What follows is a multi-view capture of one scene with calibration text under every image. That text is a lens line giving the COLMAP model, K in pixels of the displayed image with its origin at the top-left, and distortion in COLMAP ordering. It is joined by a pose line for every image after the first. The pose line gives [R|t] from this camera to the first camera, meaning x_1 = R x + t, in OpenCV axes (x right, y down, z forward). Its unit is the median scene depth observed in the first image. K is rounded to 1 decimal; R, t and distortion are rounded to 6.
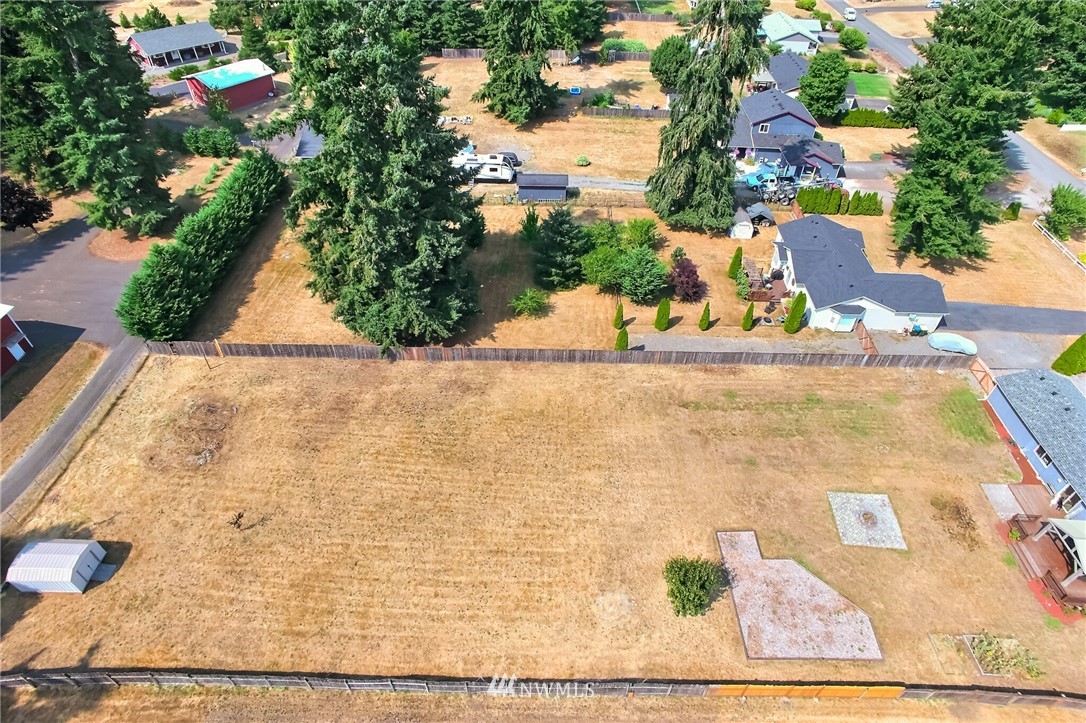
lens RADIAL K [[624.8, 0, 543.0], [0, 624.8, 361.5], [0, 0, 1]] dist [-0.090612, 0.076427]
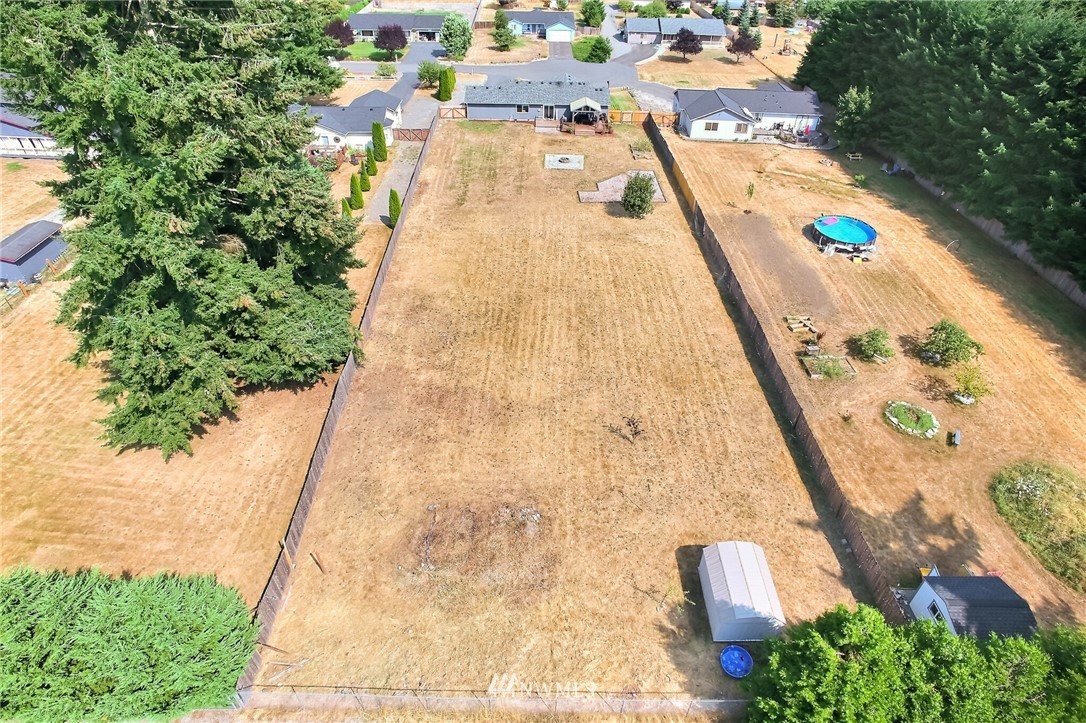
lens RADIAL K [[618.9, 0, 543.0], [0, 618.9, 361.5], [0, 0, 1]] dist [-0.054976, 0.000243]
pose [[-0.036092, -0.638559, 0.768726, -0.946089], [0.672754, 0.553293, 0.491191, -0.254094], [-0.738985, 0.534891, 0.409624, 0.602583]]
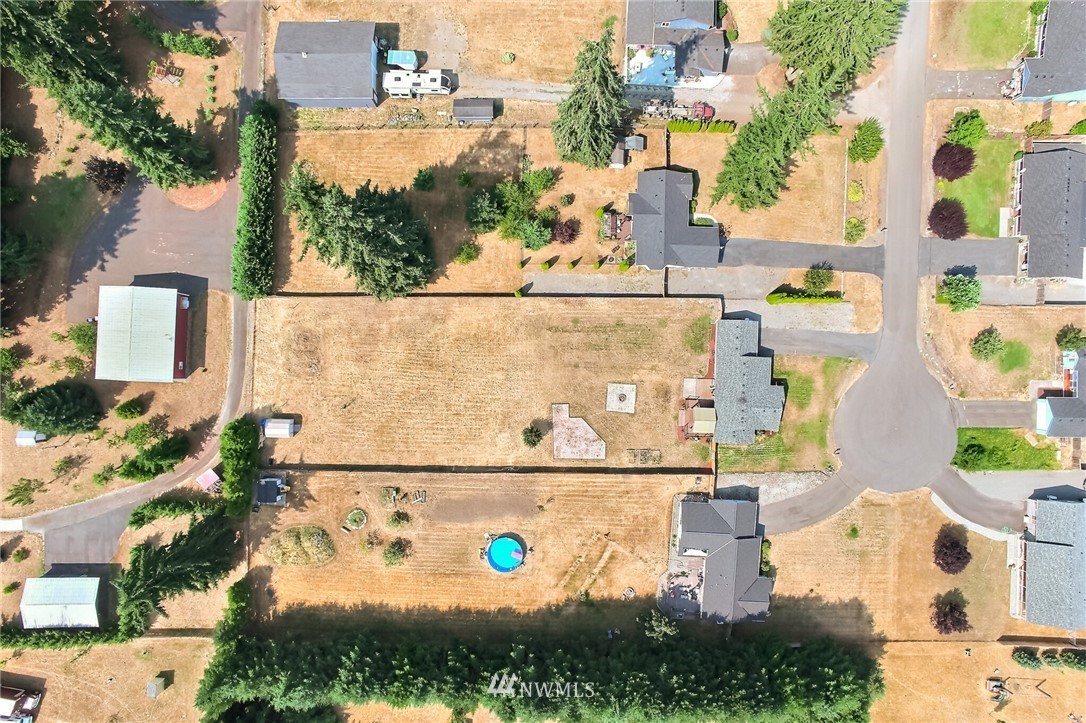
lens RADIAL K [[618.9, 0, 543.0], [0, 618.9, 361.5], [0, 0, 1]] dist [-0.054976, 0.000243]
pose [[0.999908, -0.005012, -0.012633, 0.248229], [0.012647, 0.683531, 0.729812, -1.347197], [0.004977, -0.729904, 0.683531, -0.404198]]
